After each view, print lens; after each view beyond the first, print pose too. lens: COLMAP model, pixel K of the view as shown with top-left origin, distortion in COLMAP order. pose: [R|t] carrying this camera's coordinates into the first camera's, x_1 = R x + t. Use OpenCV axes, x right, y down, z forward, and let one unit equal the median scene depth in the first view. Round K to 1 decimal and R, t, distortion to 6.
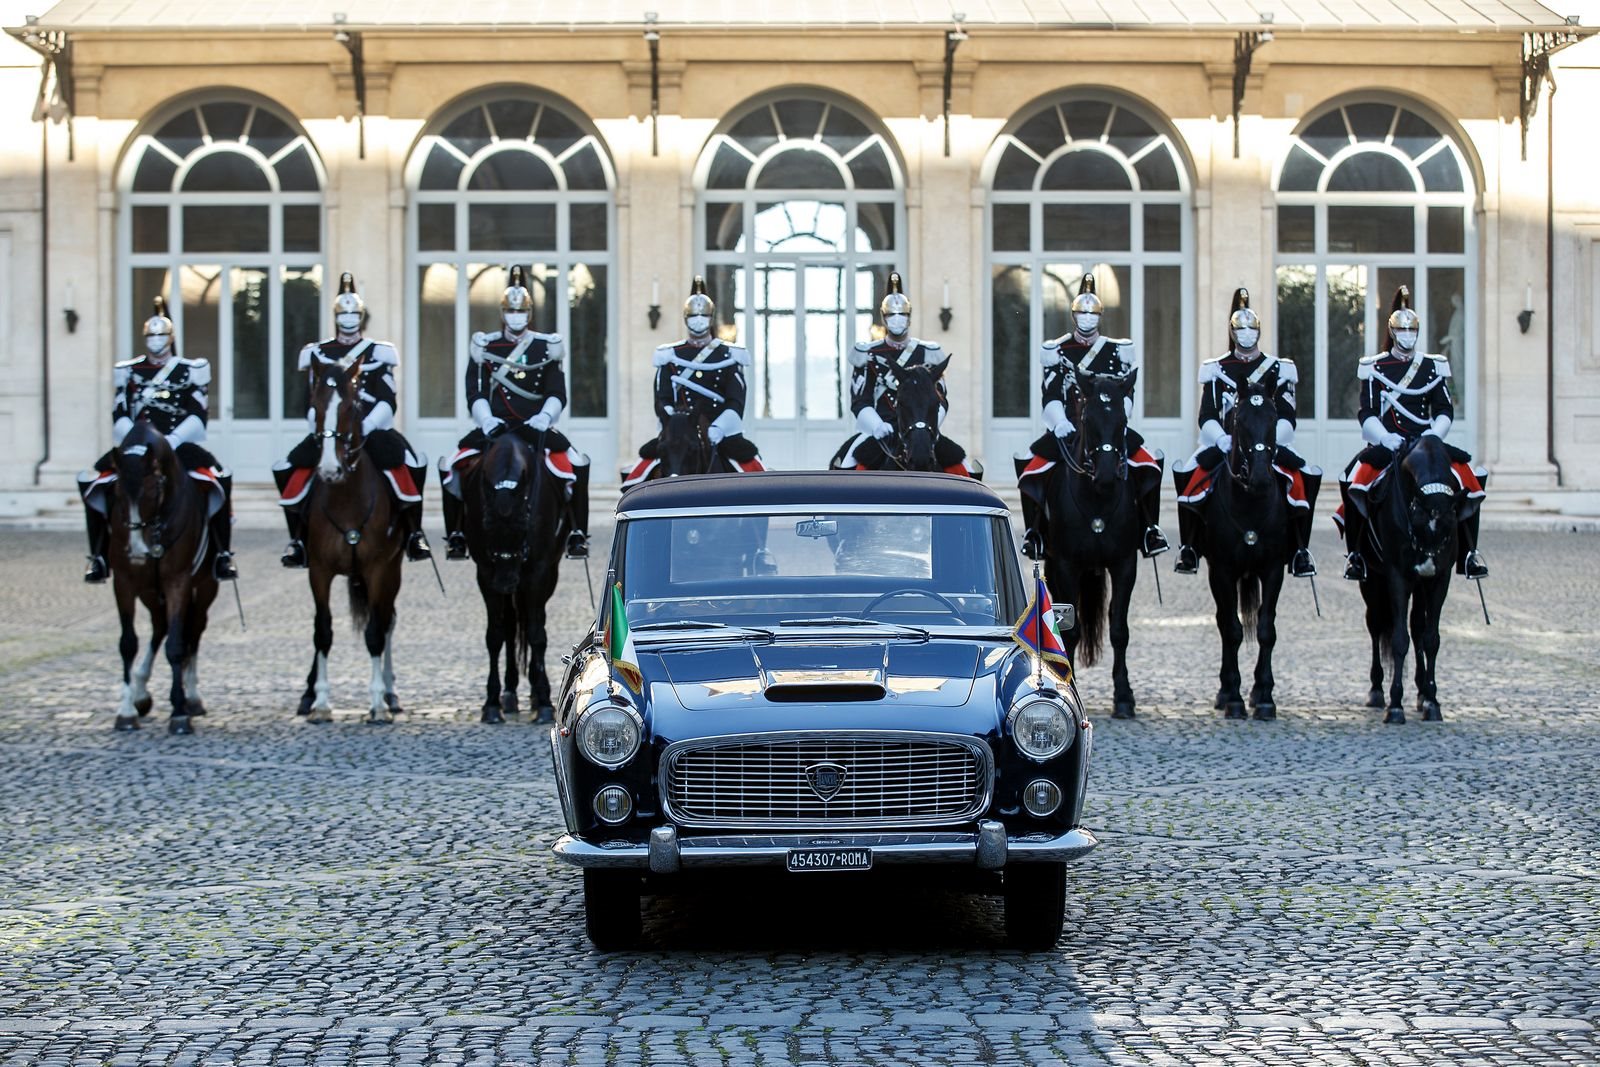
lens RADIAL K [[3913.2, 0, 800.0], [0, 3913.2, 533.5], [0, 0, 1]] dist [-0.245271, 0.392815]
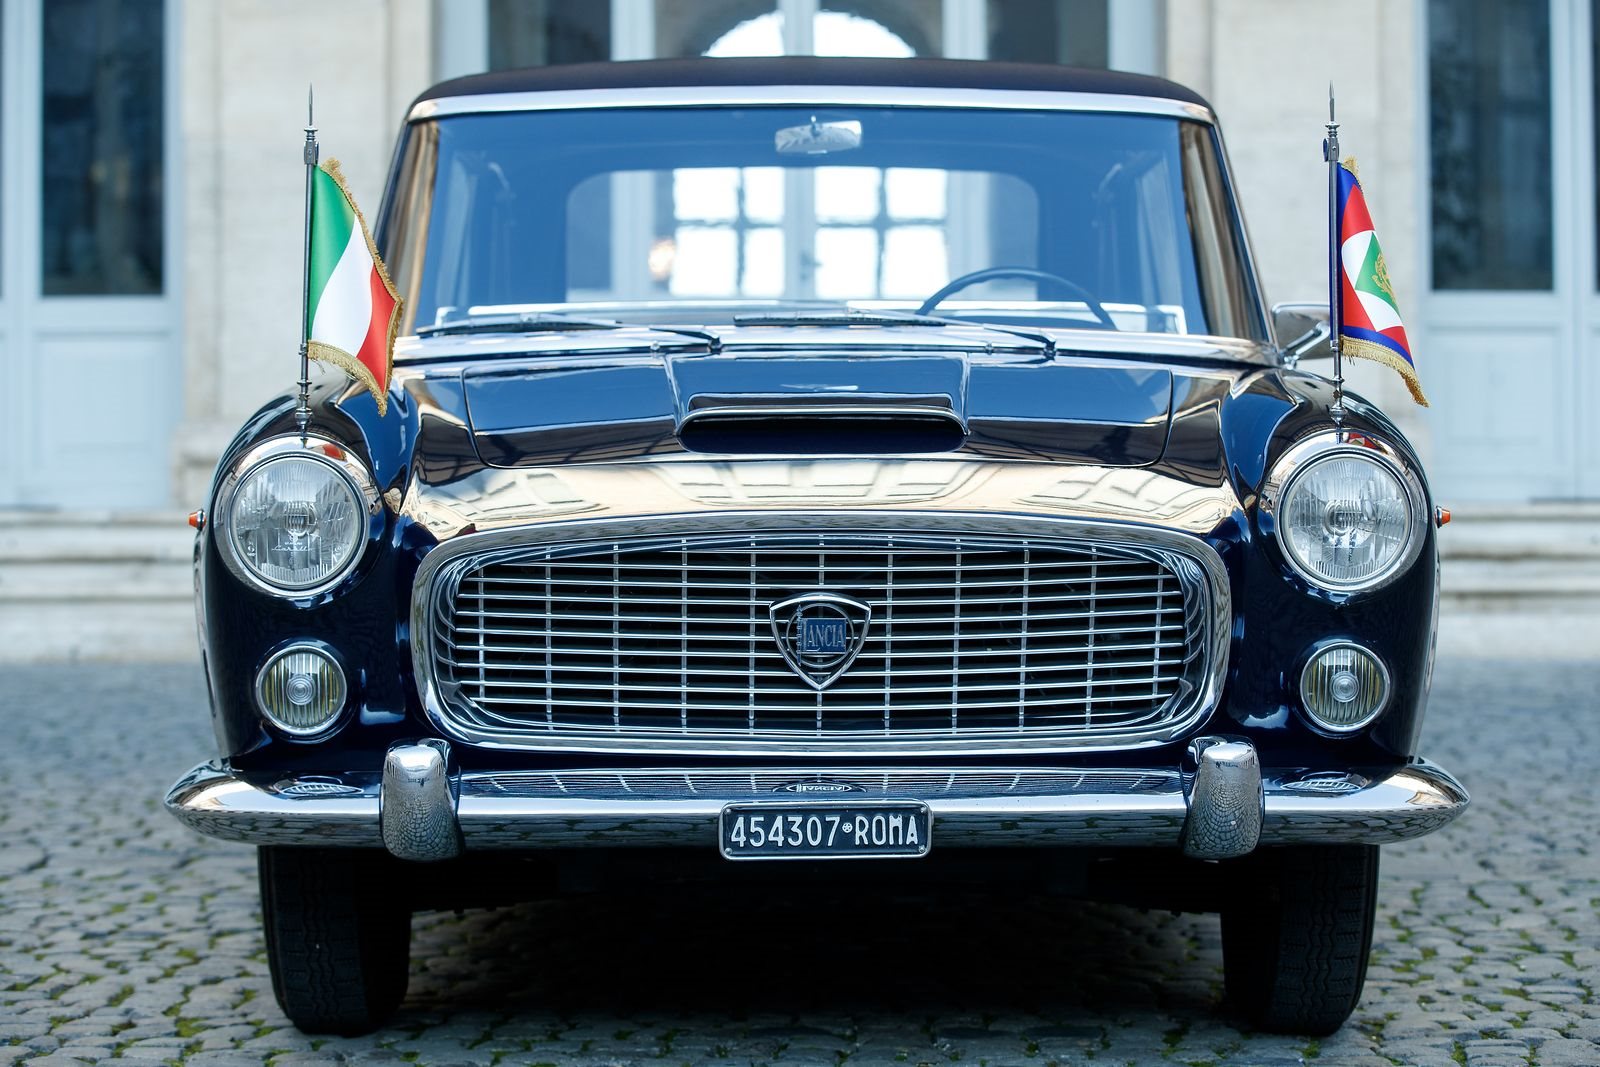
lens RADIAL K [[3926.5, 0, 800.0], [0, 3926.5, 533.5], [0, 0, 1]] dist [-0.193414, -0.222720]
pose [[0.999866, 0.011055, -0.012070, 0.009367], [-0.010975, 0.999917, 0.006712, 0.049279], [0.012143, -0.006579, 0.999905, 0.586152]]
